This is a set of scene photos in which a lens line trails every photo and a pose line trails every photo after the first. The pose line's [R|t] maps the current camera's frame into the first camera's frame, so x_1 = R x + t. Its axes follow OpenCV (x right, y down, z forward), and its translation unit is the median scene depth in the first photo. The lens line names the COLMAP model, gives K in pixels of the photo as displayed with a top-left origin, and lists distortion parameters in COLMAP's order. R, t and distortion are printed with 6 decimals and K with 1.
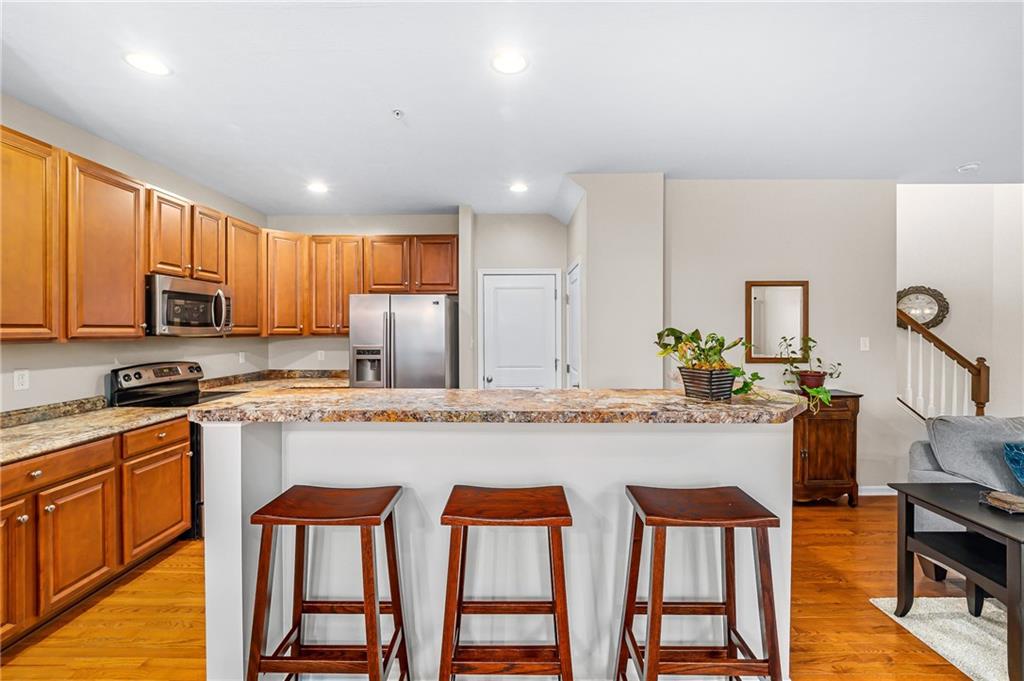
lens RADIAL K [[420.3, 0, 512.4], [0, 420.3, 333.8], [0, 0, 1]] dist [-0.008838, 0.000205]
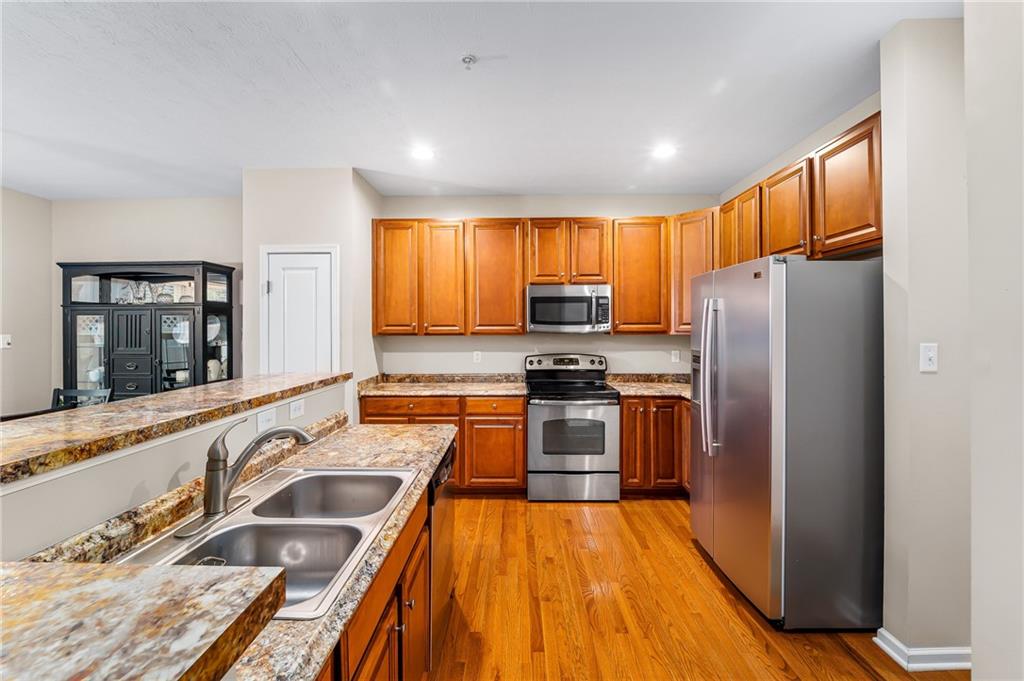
lens RADIAL K [[420.3, 0, 512.4], [0, 420.3, 333.8], [0, 0, 1]] dist [-0.008838, 0.000205]
pose [[-0.004374, 0.010260, -0.999938, 0.435264], [-0.006341, 0.999927, 0.010288, -0.002736], [0.999970, 0.006385, -0.004308, 0.899821]]
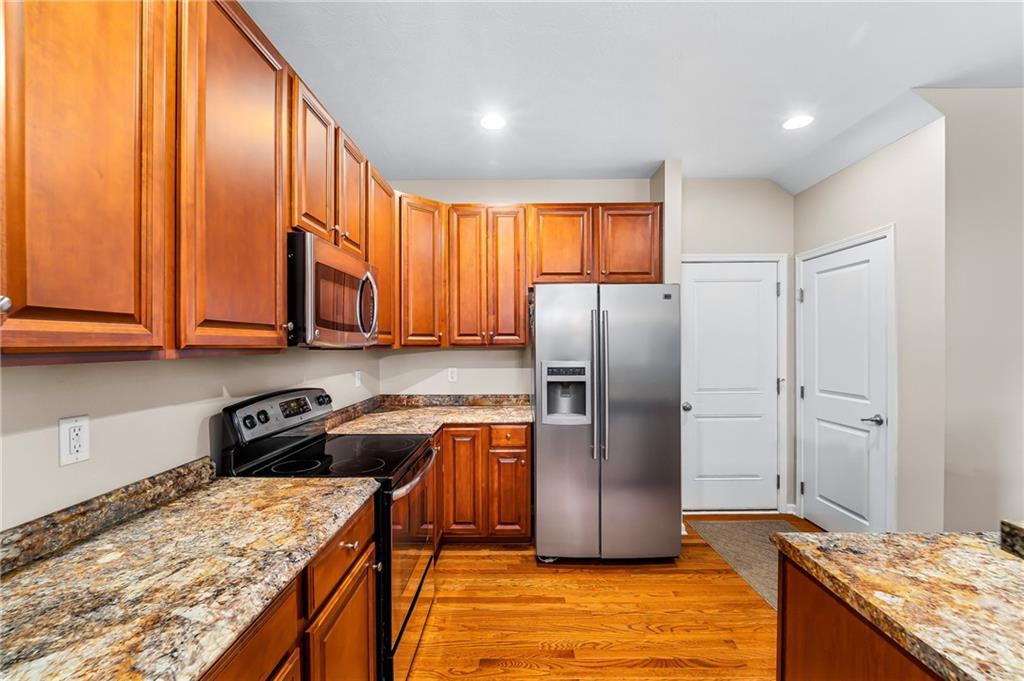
lens RADIAL K [[424.2, 0, 513.5], [0, 424.2, 347.5], [0, 0, 1]] dist [-0.015168, -0.000527]
pose [[0.999987, -0.004112, -0.002889, -0.545666], [0.004111, 0.999991, -0.000365, 0.008287], [0.002890, 0.000353, 0.999996, 0.424429]]
